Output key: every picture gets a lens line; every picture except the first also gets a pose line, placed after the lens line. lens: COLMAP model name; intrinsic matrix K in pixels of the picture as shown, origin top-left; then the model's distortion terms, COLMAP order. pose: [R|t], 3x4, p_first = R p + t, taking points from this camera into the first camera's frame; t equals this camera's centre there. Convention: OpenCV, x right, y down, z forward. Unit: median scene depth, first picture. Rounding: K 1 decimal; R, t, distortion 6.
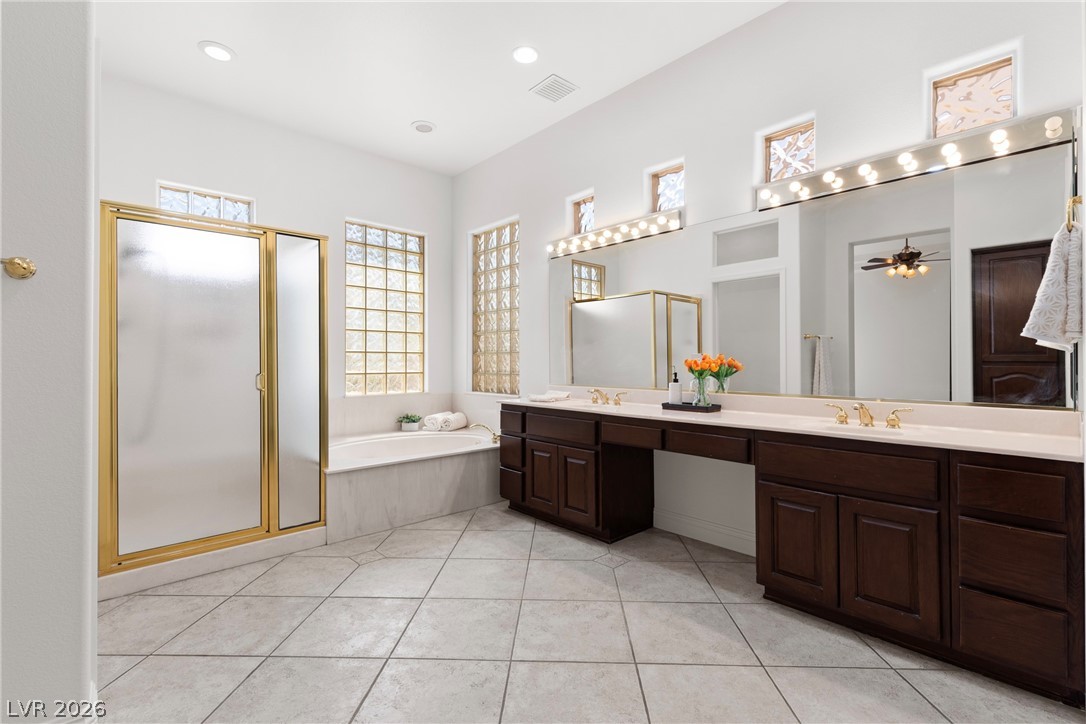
lens RADIAL K [[485.3, 0, 541.2], [0, 485.3, 359.0], [0, 0, 1]] dist [0.002130, -0.000391]
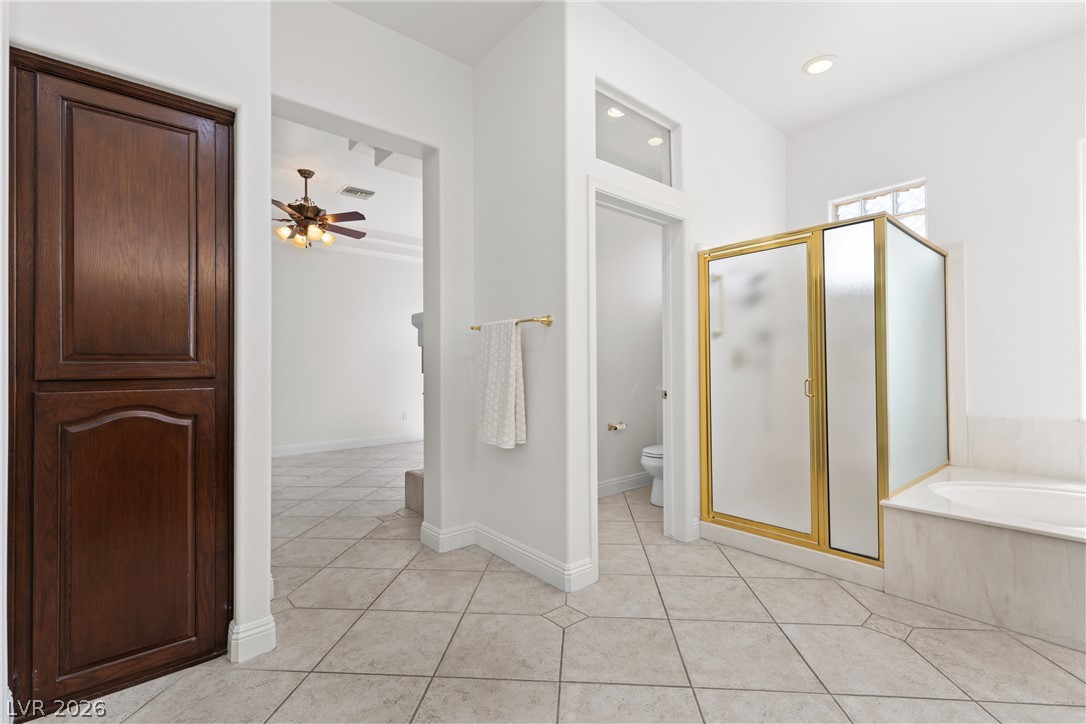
lens RADIAL K [[485.3, 0, 551.0], [0, 485.3, 363.8], [0, 0, 1]] dist [0.002130, -0.000391]
pose [[-0.023800, -0.002505, -0.999714, 0.432385], [0.006524, 0.999975, -0.002661, -0.001184], [0.999695, -0.006585, -0.023783, 0.525174]]
